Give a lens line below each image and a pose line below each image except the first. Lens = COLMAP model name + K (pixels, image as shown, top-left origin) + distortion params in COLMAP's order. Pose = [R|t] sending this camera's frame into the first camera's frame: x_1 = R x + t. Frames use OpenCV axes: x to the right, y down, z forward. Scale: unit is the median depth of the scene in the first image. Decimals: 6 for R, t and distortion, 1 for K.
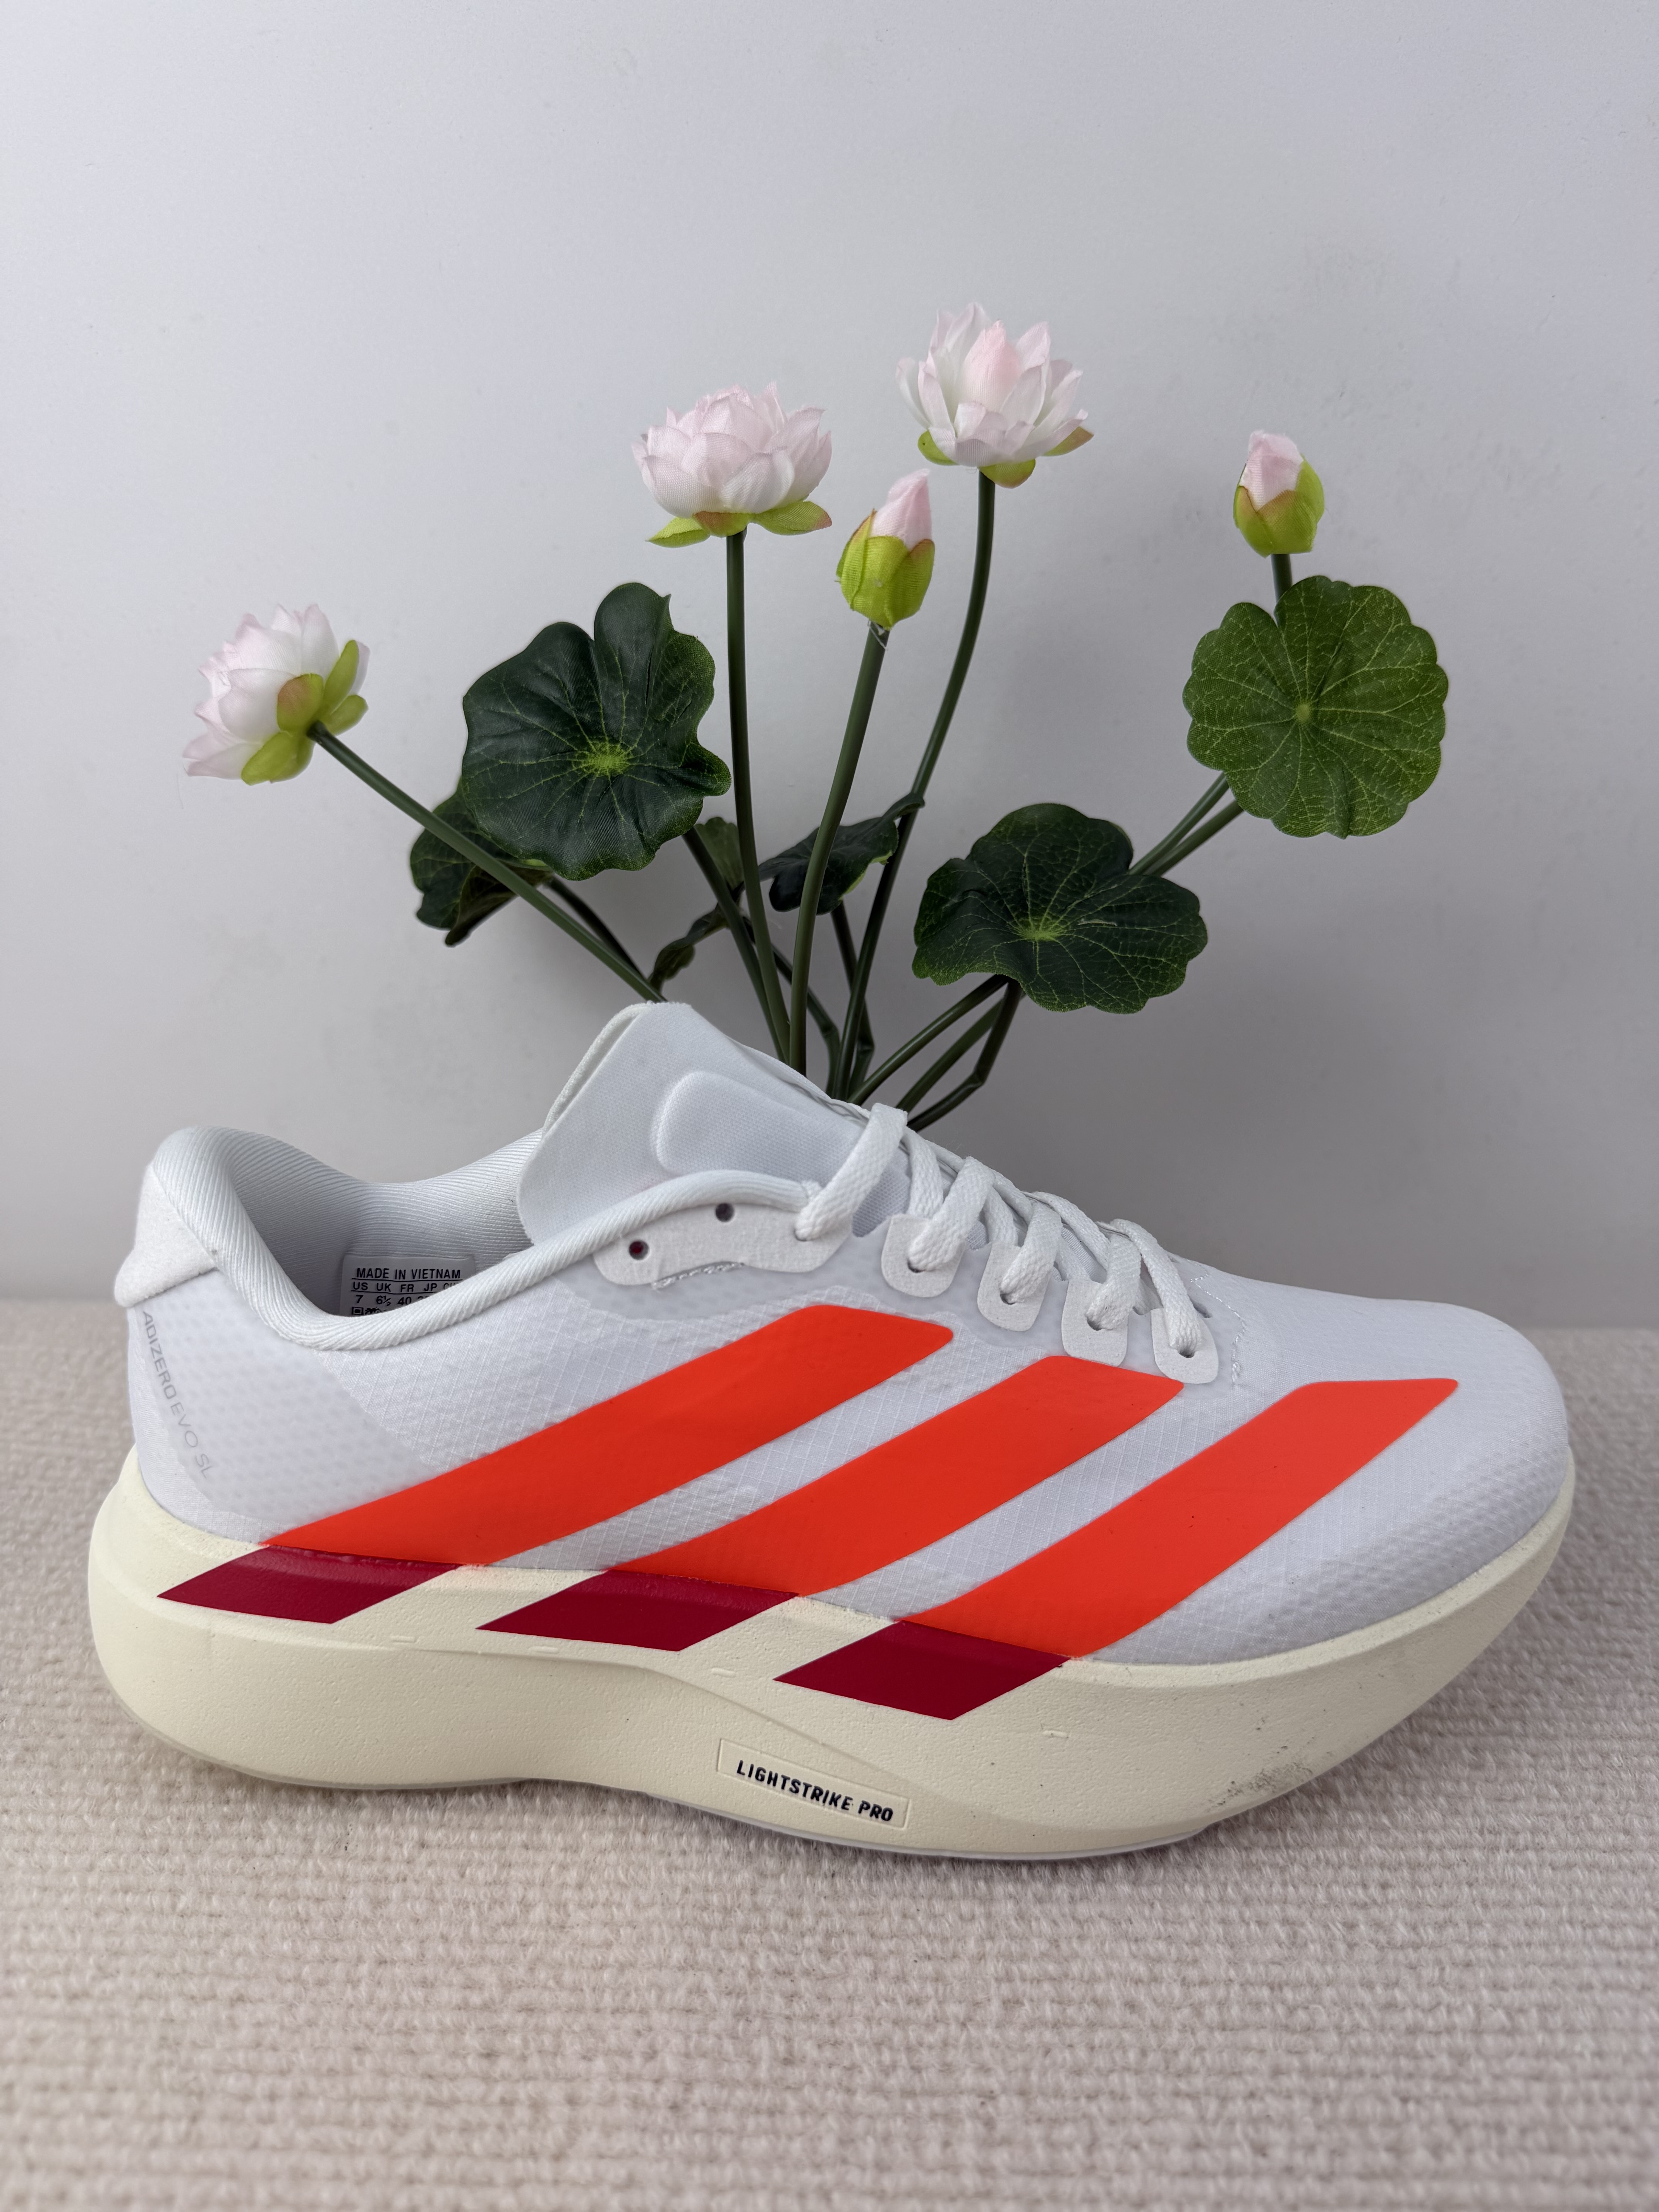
lens RADIAL K [[1534.0, 0, 737.8], [0, 1534.0, 921.8], [0, 0, 1]] dist [0.001983, 0.000448]
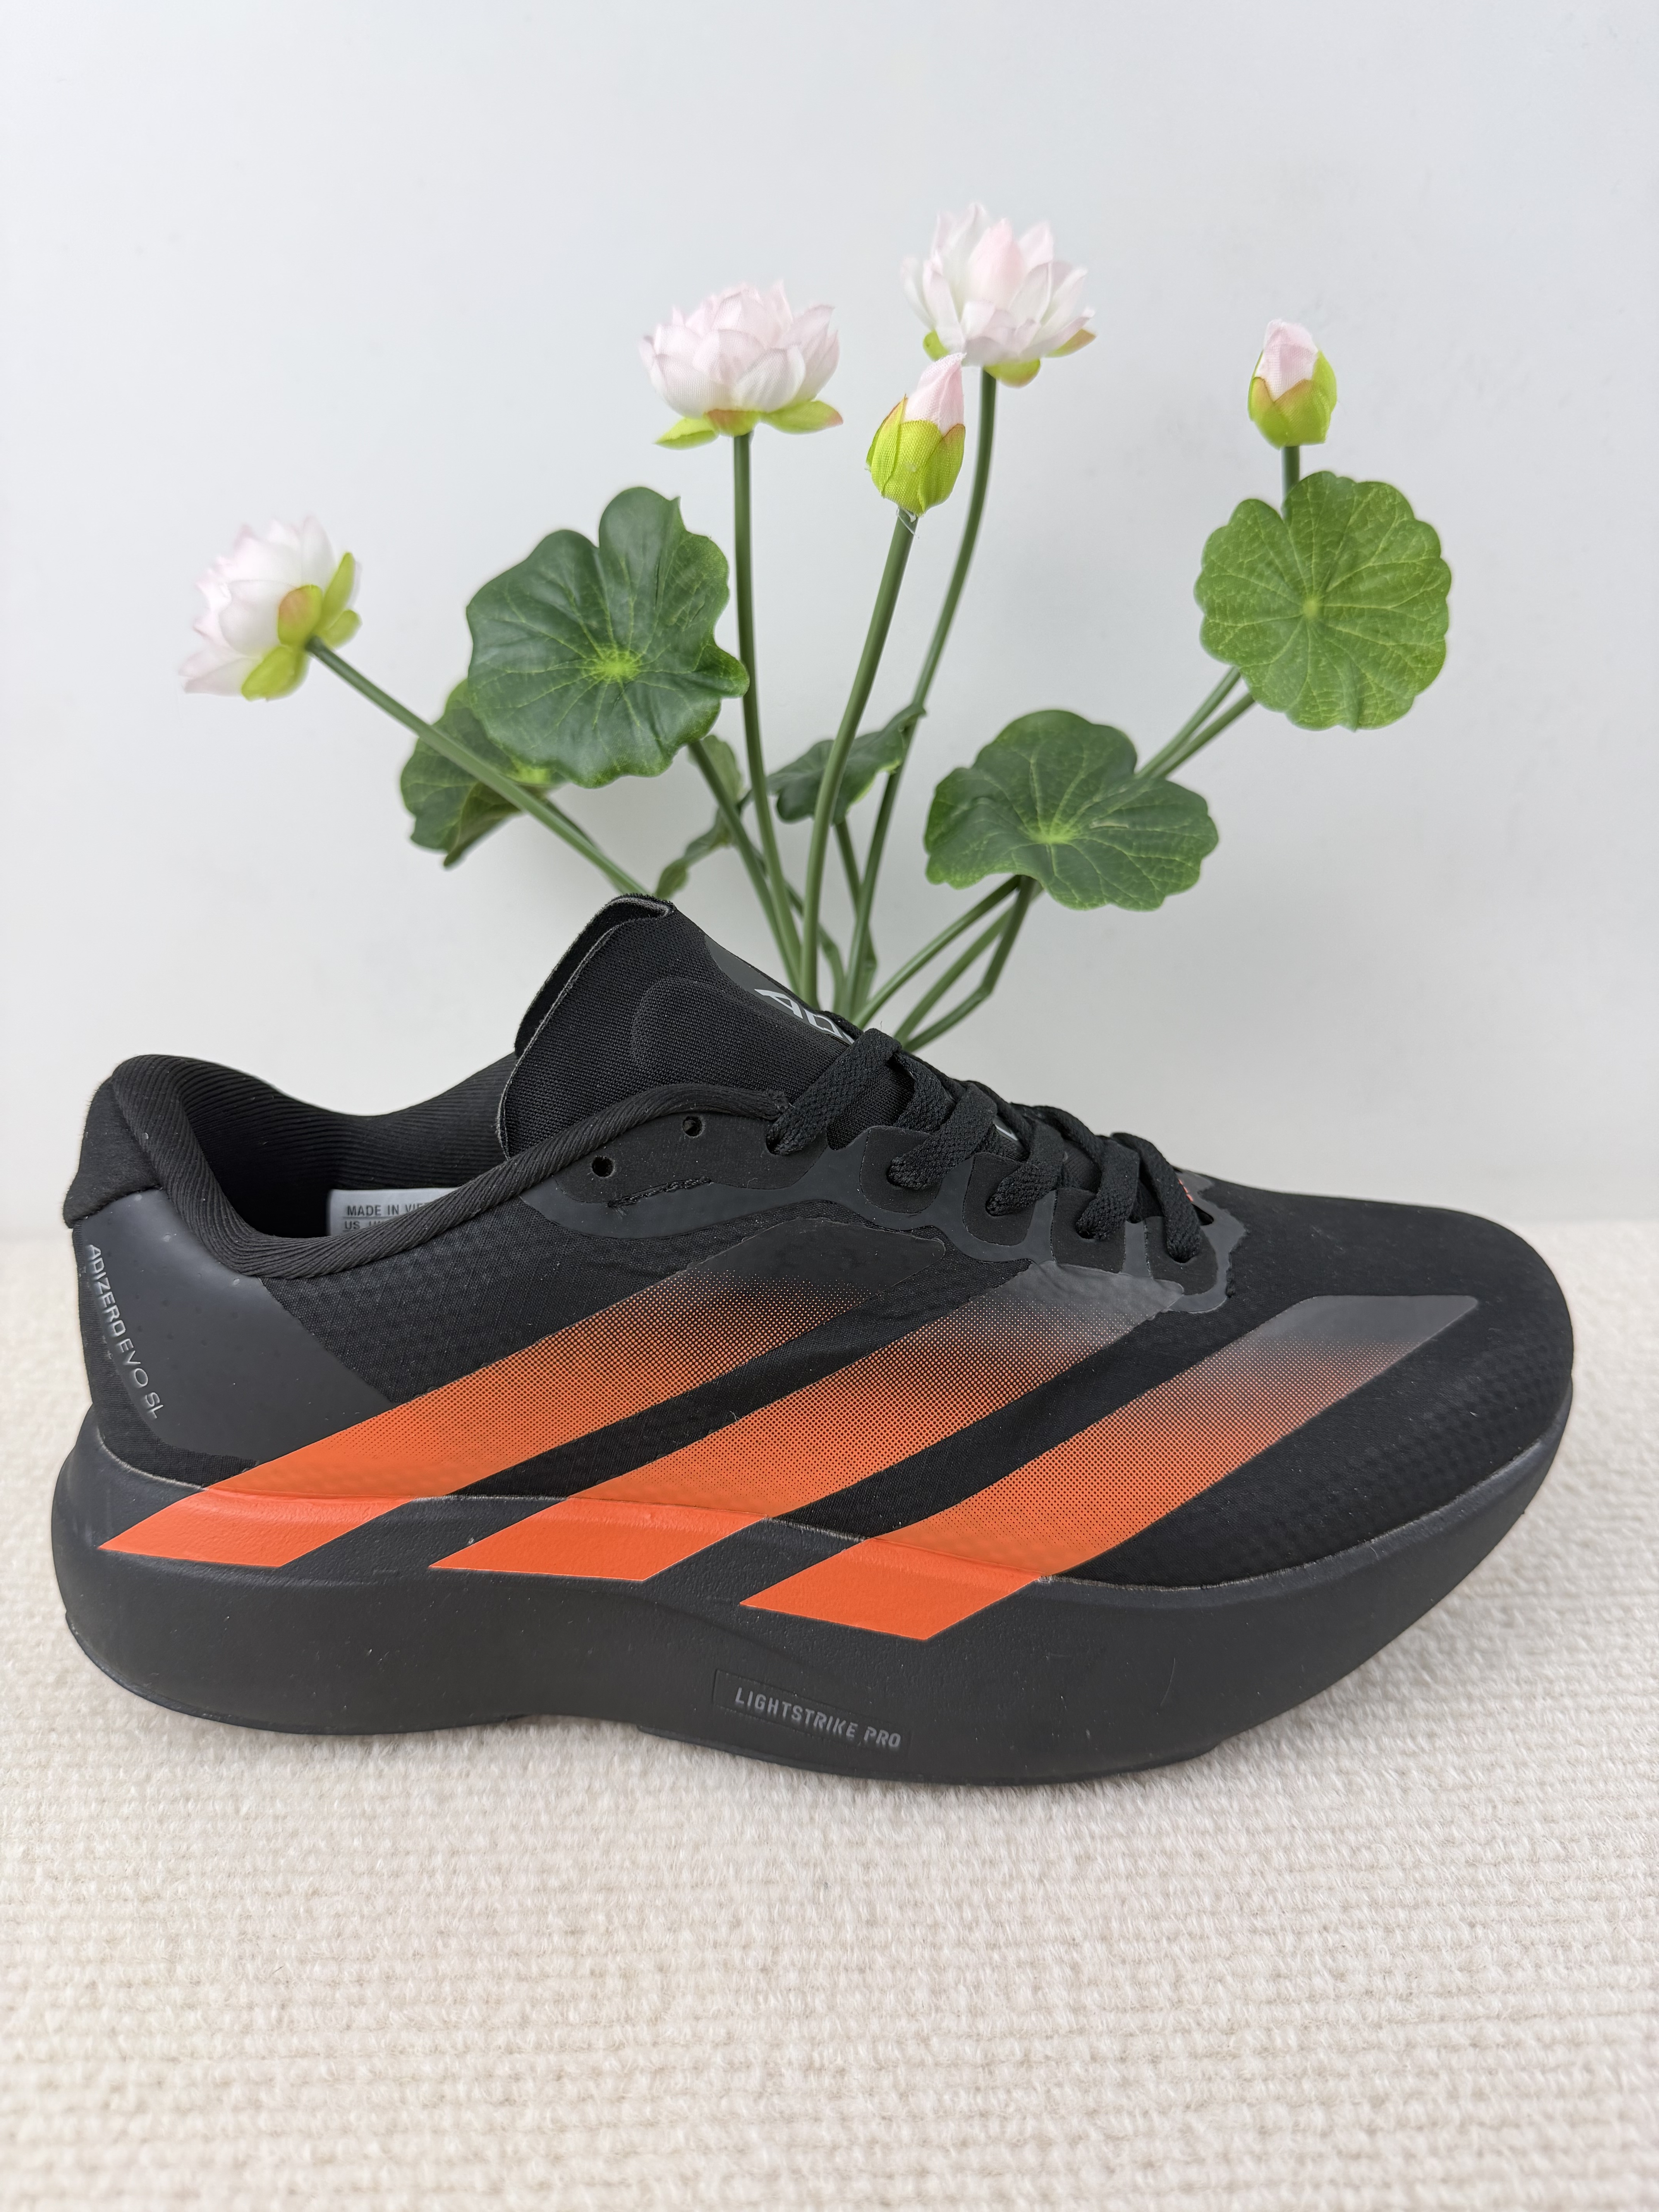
lens RADIAL K [[1545.9, 0, 739.2], [0, 1545.9, 919.1], [0, 0, 1]] dist [-0.011067, 0.007498]
pose [[0.998737, -0.023099, 0.044625, -0.080864], [0.022411, 0.999623, 0.015862, 0.062300], [-0.044975, -0.014842, 0.998878, 0.002629]]
